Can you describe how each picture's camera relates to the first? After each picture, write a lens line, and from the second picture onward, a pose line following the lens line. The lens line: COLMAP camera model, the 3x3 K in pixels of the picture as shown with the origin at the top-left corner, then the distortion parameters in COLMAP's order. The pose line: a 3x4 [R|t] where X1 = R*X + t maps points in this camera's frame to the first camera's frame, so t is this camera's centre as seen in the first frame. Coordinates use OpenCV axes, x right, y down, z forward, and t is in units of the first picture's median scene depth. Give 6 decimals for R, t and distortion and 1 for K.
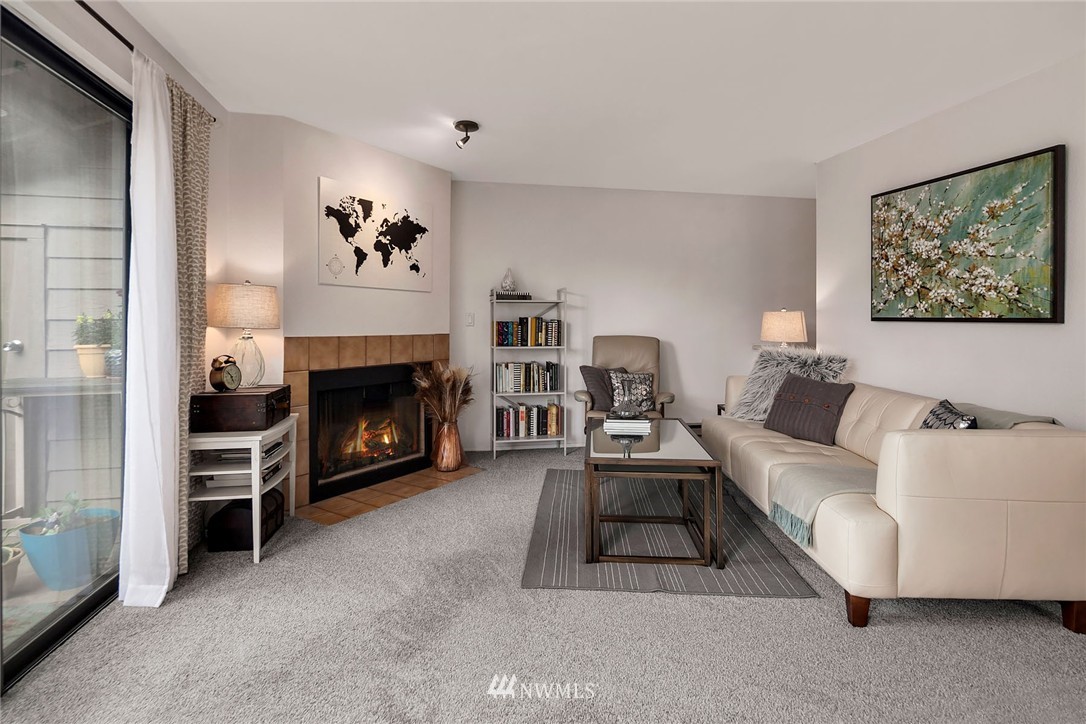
lens RADIAL K [[537.0, 0, 542.6], [0, 537.0, 329.4], [0, 0, 1]] dist [-0.000357, -0.000336]
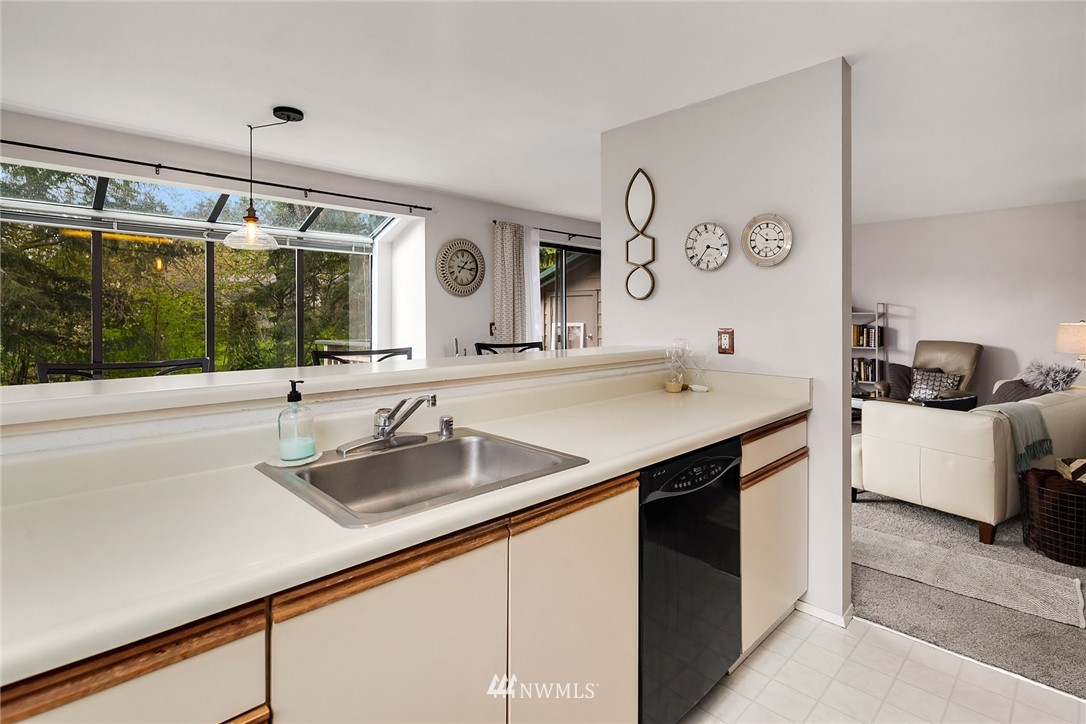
lens RADIAL K [[534.7, 0, 542.5], [0, 534.7, 313.9], [0, 0, 1]] dist [-0.001051, -0.000433]
pose [[0.551415, -0.000090, -0.834231, 0.809034], [-0.005672, 0.999976, -0.003857, -0.048760], [0.834212, 0.006859, 0.551401, -0.483651]]
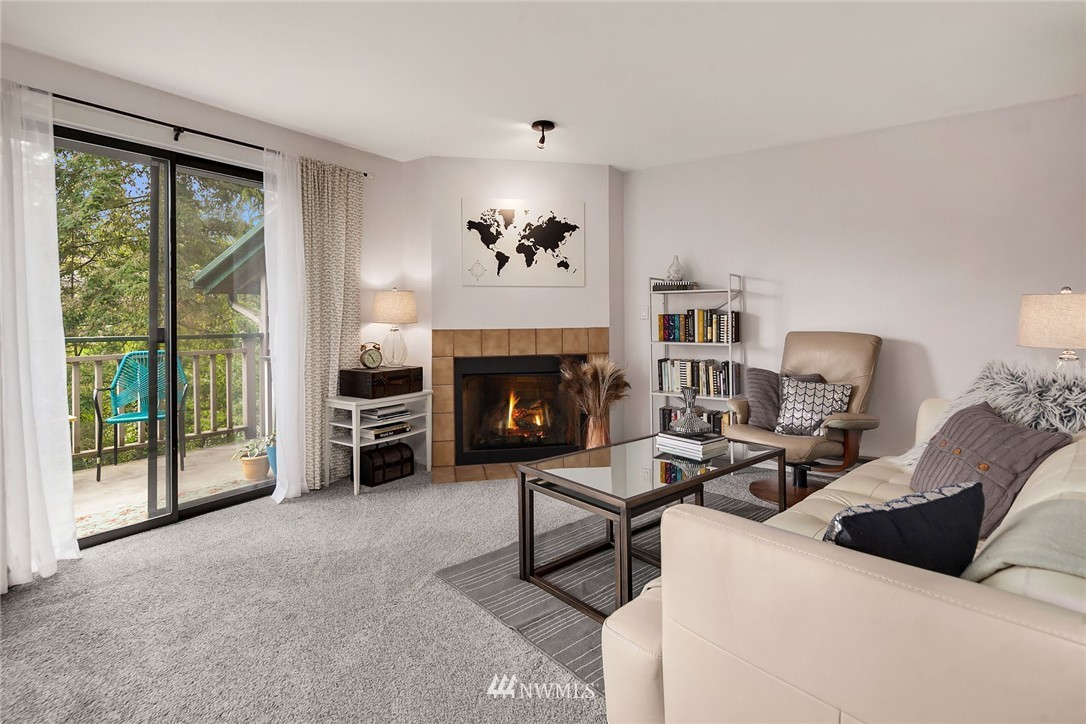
lens RADIAL K [[534.7, 0, 542.5], [0, 534.7, 313.9], [0, 0, 1]] dist [-0.001051, -0.000433]
pose [[0.710482, -0.005940, -0.703690, 0.498252], [0.001825, 0.999977, -0.006598, -0.011878], [0.703713, 0.003403, 0.710476, 0.237028]]
